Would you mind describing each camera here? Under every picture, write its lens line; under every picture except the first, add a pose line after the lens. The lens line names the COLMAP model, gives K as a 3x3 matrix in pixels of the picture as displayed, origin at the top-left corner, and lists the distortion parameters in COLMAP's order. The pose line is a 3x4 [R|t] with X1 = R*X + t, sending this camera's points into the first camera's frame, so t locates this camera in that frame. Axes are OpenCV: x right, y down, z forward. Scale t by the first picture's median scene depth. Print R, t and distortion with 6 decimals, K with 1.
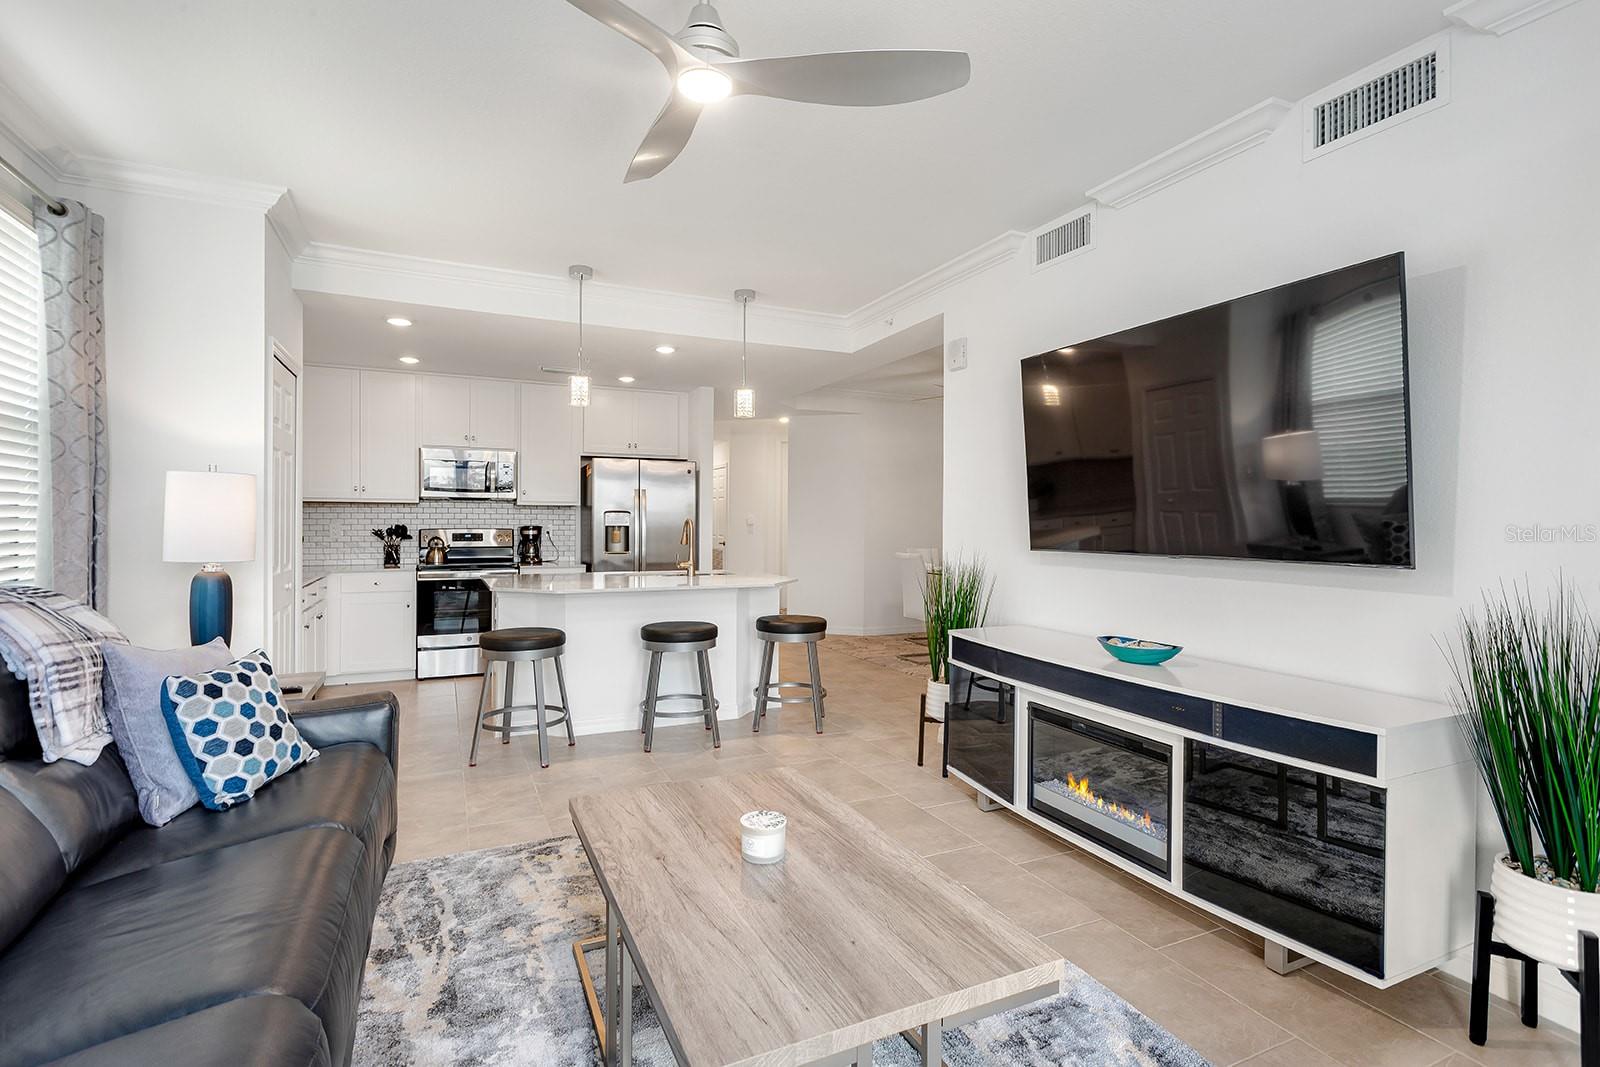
lens RADIAL K [[759.7, 0, 795.8], [0, 759.7, 529.4], [0, 0, 1]] dist [0.003869, 0.000711]
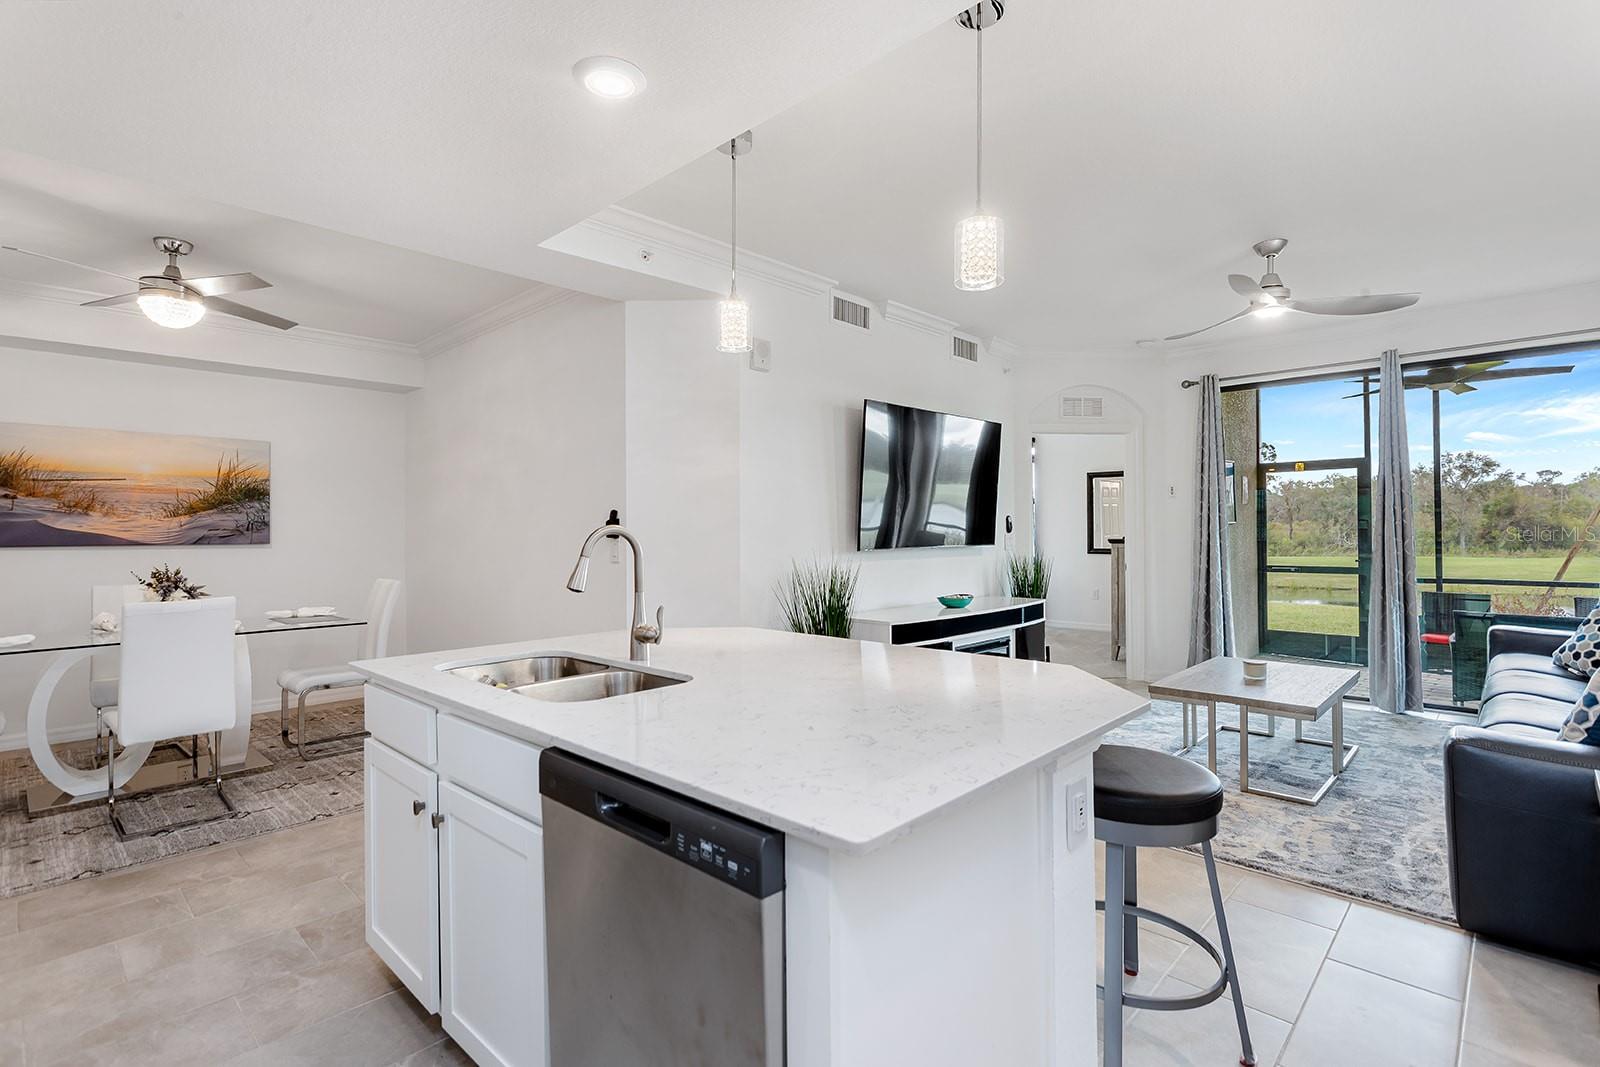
lens RADIAL K [[759.7, 0, 795.8], [0, 759.7, 529.4], [0, 0, 1]] dist [0.003869, 0.000711]
pose [[-0.360464, -0.002342, 0.932770, -0.800668], [0.016080, 0.999833, 0.008725, -0.020232], [-0.932635, 0.018144, -0.360366, 1.500763]]
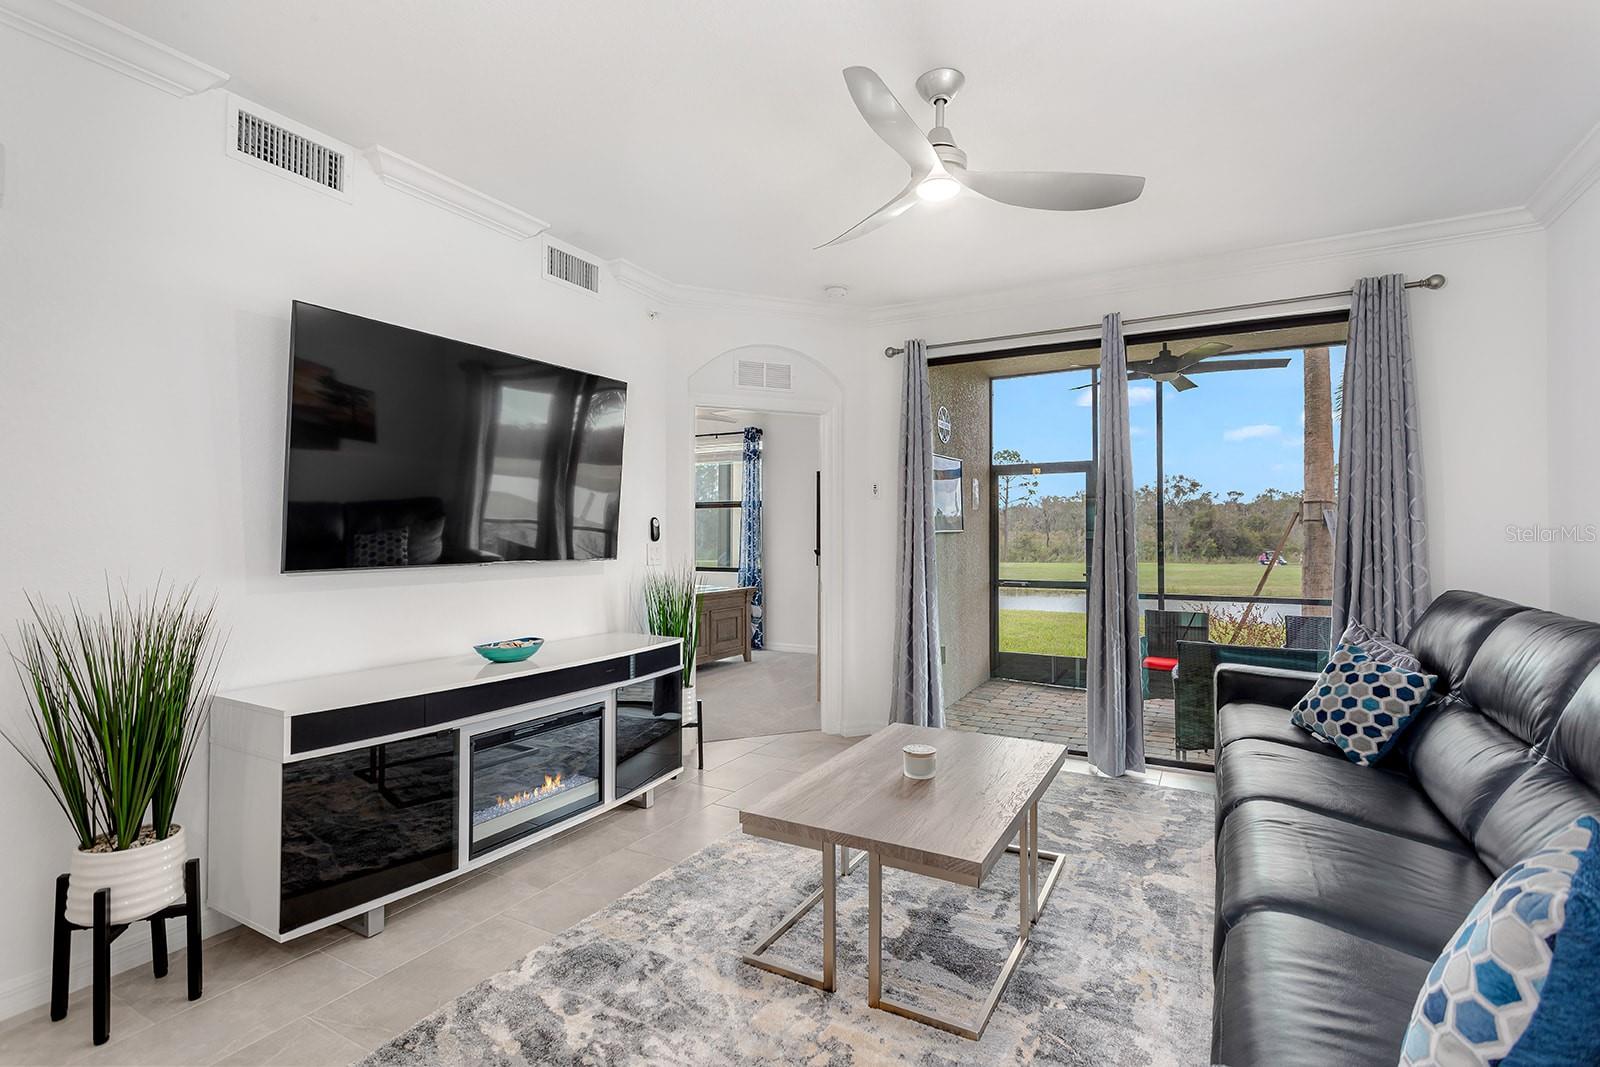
lens RADIAL K [[759.7, 0, 795.8], [0, 759.7, 529.4], [0, 0, 1]] dist [0.003869, 0.000711]
pose [[-0.584489, -0.000932, 0.811401, -0.517267], [0.003885, 0.999985, 0.003947, -0.013314], [-0.811392, 0.005459, -0.584476, 0.994630]]
